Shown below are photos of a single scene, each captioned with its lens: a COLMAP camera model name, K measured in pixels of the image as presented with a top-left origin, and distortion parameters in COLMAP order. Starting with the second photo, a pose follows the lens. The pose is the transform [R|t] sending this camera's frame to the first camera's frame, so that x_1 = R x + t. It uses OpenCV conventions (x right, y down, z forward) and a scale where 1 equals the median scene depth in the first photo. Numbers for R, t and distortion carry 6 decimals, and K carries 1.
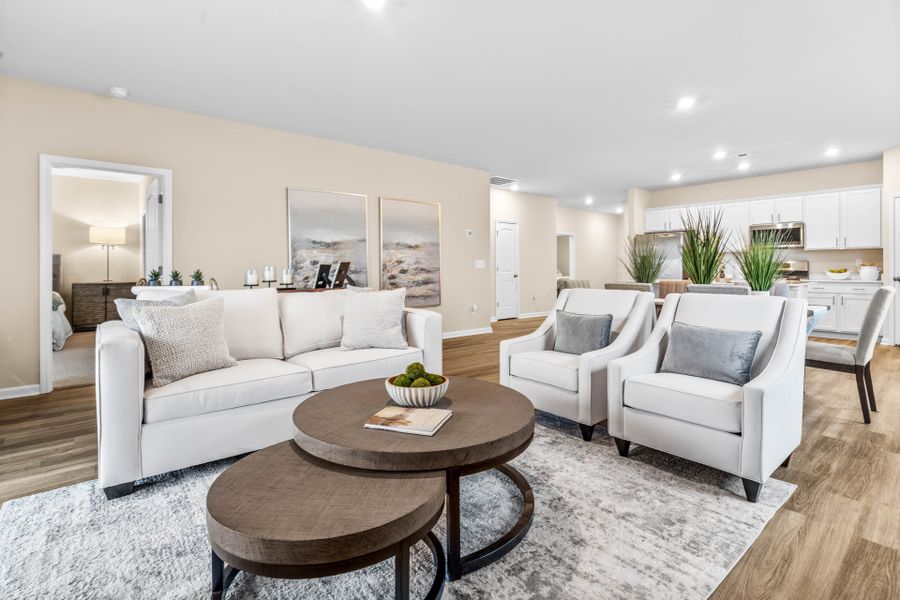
lens RADIAL K [[432.1, 0, 443.8], [0, 432.1, 272.7], [0, 0, 1]] dist [-0.003519, 0.004440]
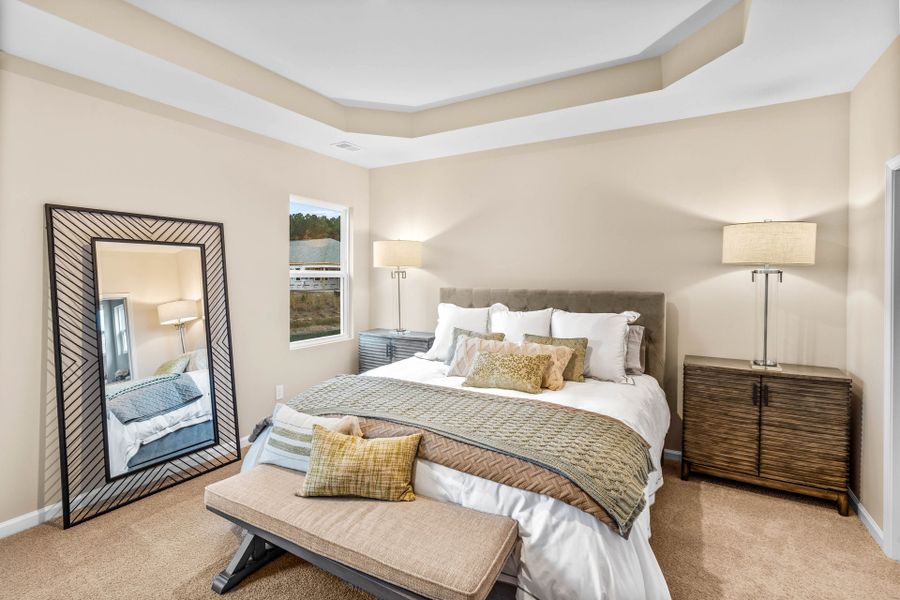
lens RADIAL K [[432.1, 0, 450.3], [0, 432.1, 299.5], [0, 0, 1]] dist [-0.003519, 0.004440]
pose [[0.351396, 0.050371, -0.934871, -0.528459], [-0.008120, 0.998678, 0.050756, -0.055153], [0.936192, -0.010244, 0.351340, 0.613977]]
